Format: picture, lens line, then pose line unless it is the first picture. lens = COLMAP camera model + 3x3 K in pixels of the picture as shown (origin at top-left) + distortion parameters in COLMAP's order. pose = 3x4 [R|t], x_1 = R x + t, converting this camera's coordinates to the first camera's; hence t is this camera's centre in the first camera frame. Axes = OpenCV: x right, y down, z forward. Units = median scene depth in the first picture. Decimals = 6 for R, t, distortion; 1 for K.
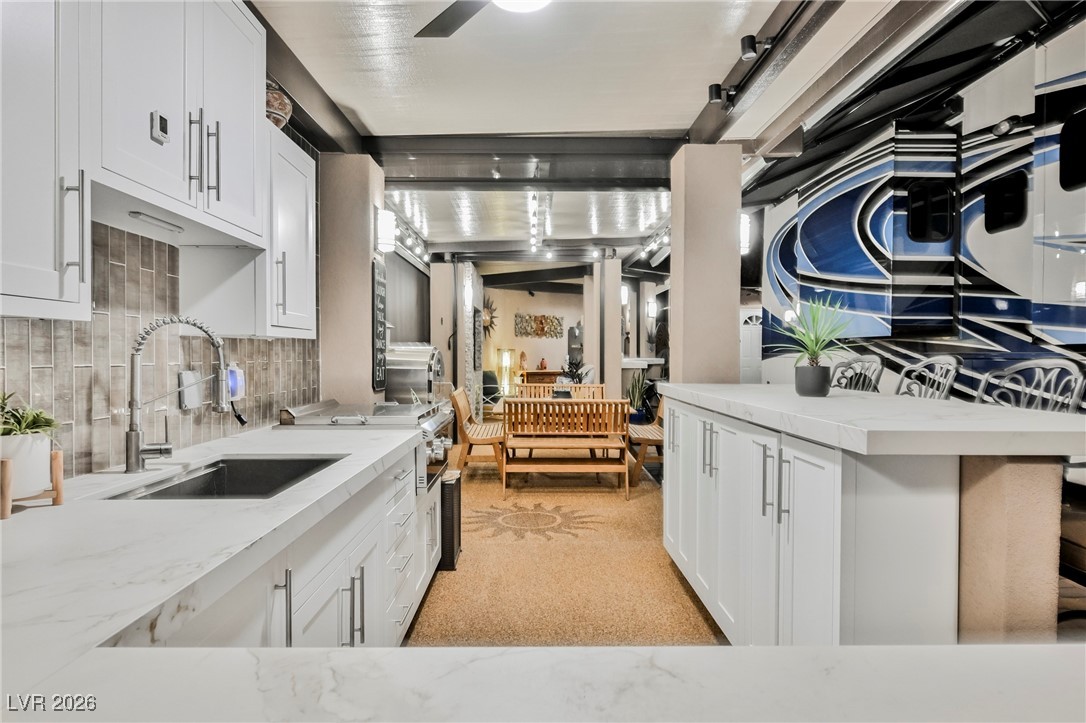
lens RADIAL K [[662.1, 0, 542.7], [0, 662.1, 357.5], [0, 0, 1]] dist [0.004847, -0.001422]
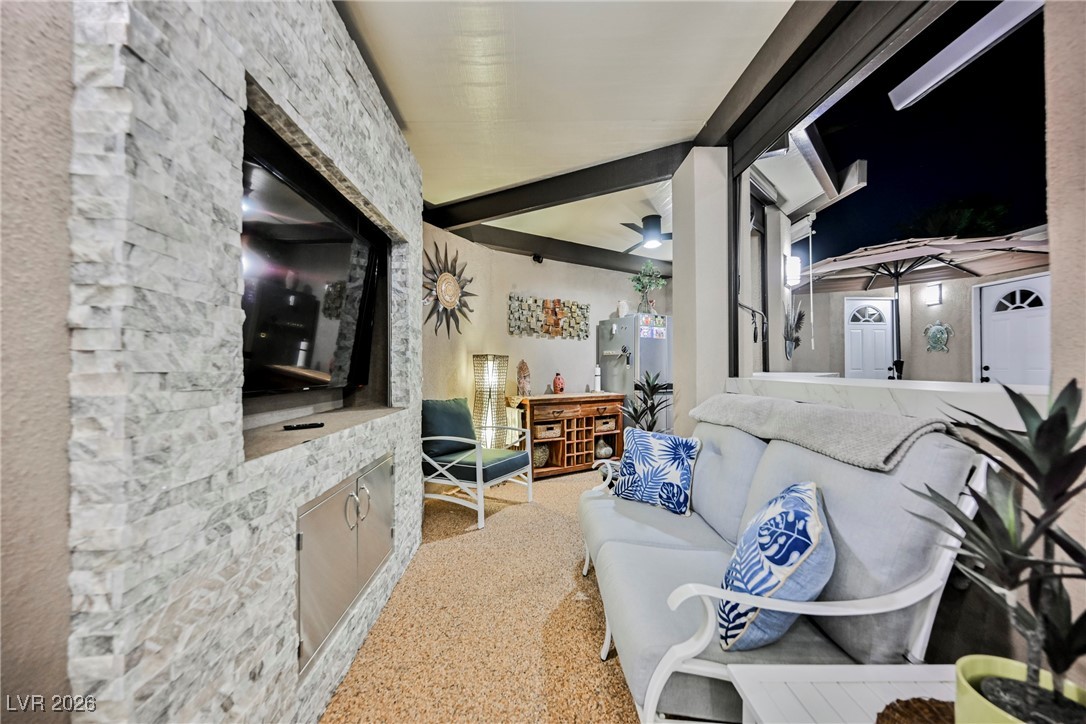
lens RADIAL K [[430.9, 0, 542.8], [0, 430.9, 363.1], [0, 0, 1]] dist [-0.000702, 0.000041]
pose [[0.999672, -0.003835, 0.025303, -0.022741], [0.004302, 0.999821, -0.018449, -0.000888], [-0.025228, 0.018552, 0.999510, 0.652181]]
